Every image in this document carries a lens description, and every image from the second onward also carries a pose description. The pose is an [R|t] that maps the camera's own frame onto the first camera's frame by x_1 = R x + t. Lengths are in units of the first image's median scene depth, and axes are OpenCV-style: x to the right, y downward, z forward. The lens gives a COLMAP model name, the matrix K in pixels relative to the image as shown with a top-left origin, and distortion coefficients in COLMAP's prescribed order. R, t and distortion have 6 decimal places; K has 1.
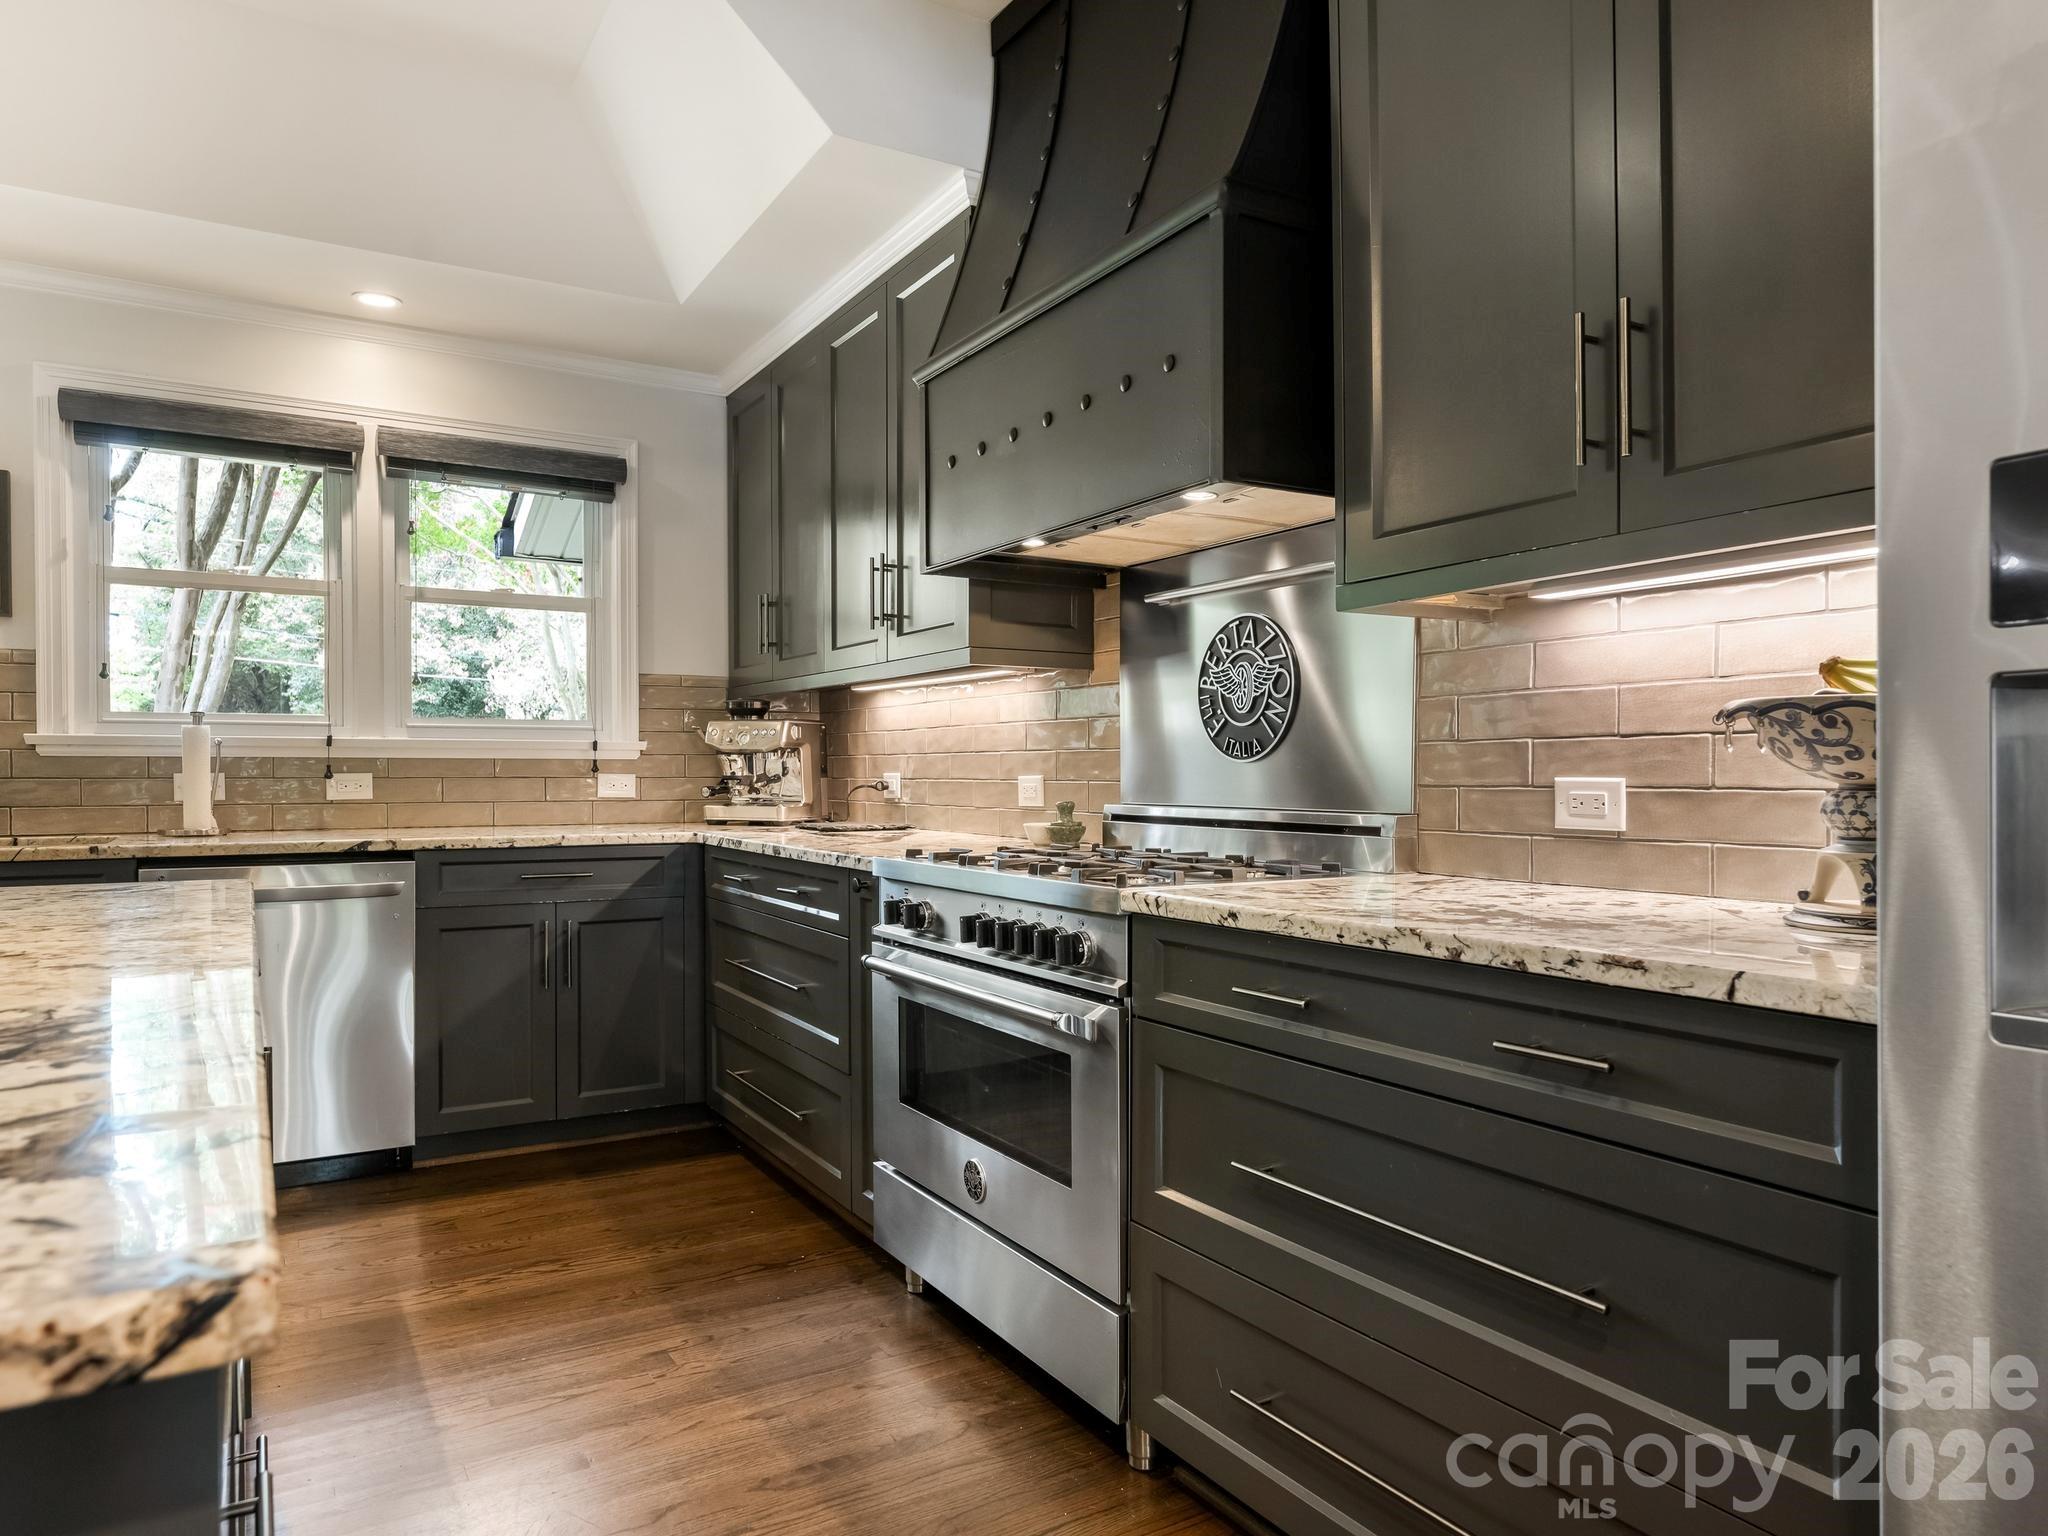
lens RADIAL K [[1301.4, 0, 1051.3], [0, 1301.4, 787.4], [0, 0, 1]] dist [0.006007, -0.016420]
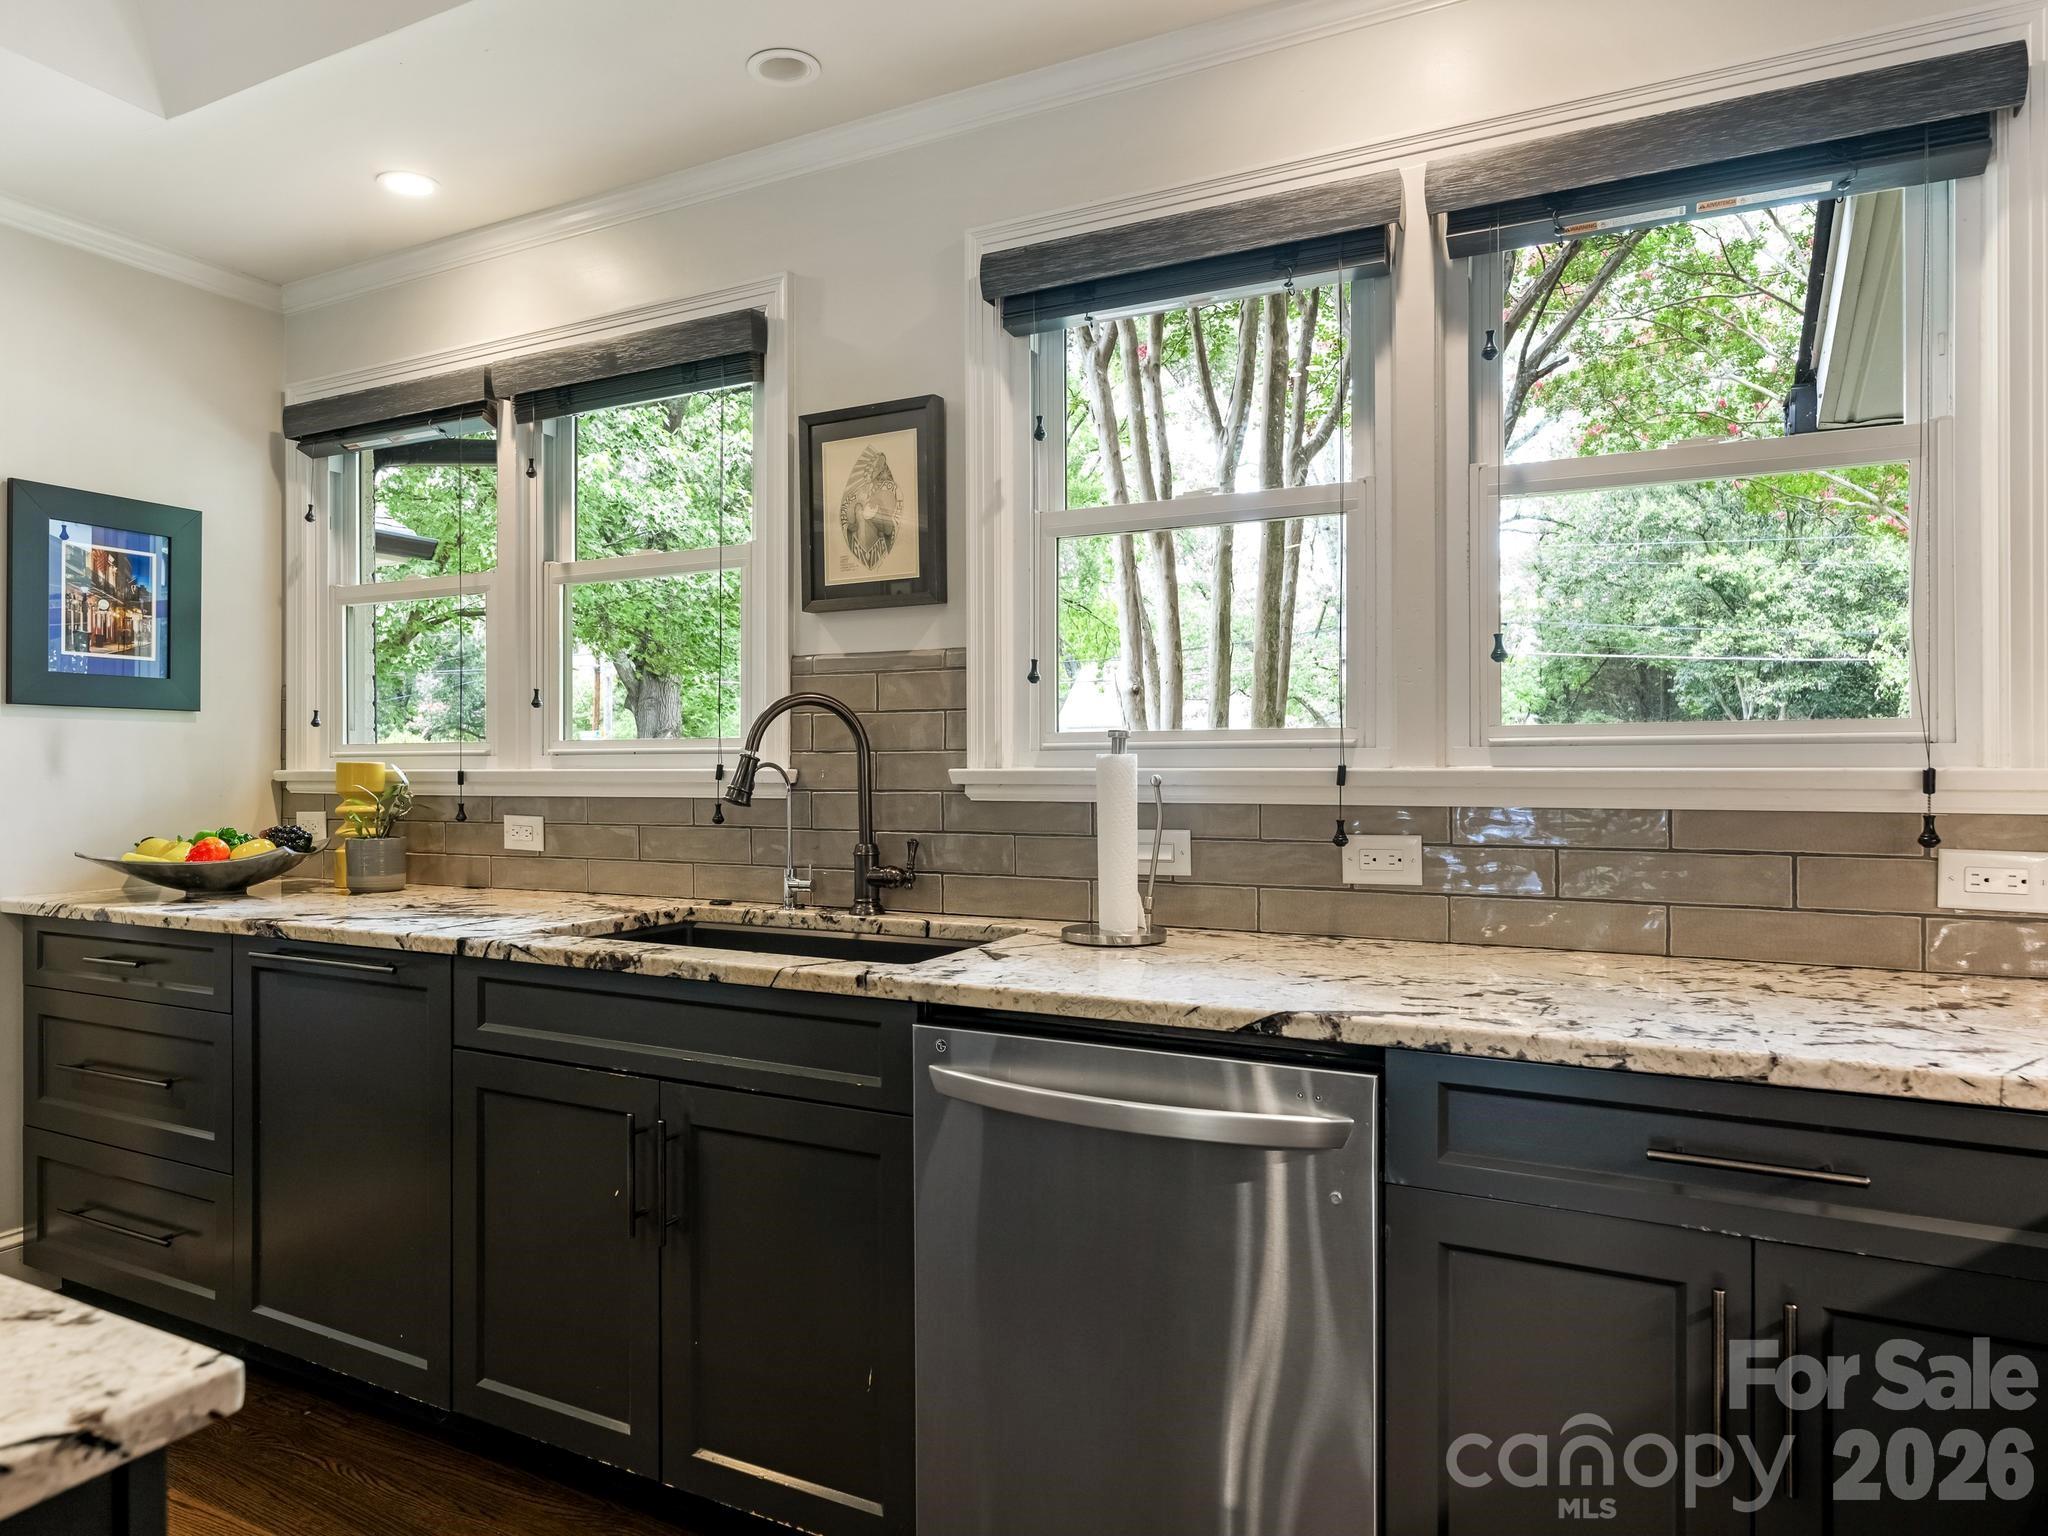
lens RADIAL K [[1301.4, 0, 989.0], [0, 1301.4, 753.7], [0, 0, 1]] dist [0.006007, -0.016420]
pose [[0.508779, -0.012585, -0.860805, -0.185186], [-0.008693, 0.999767, -0.019755, -0.036129], [0.860853, 0.017534, 0.508551, 0.660881]]
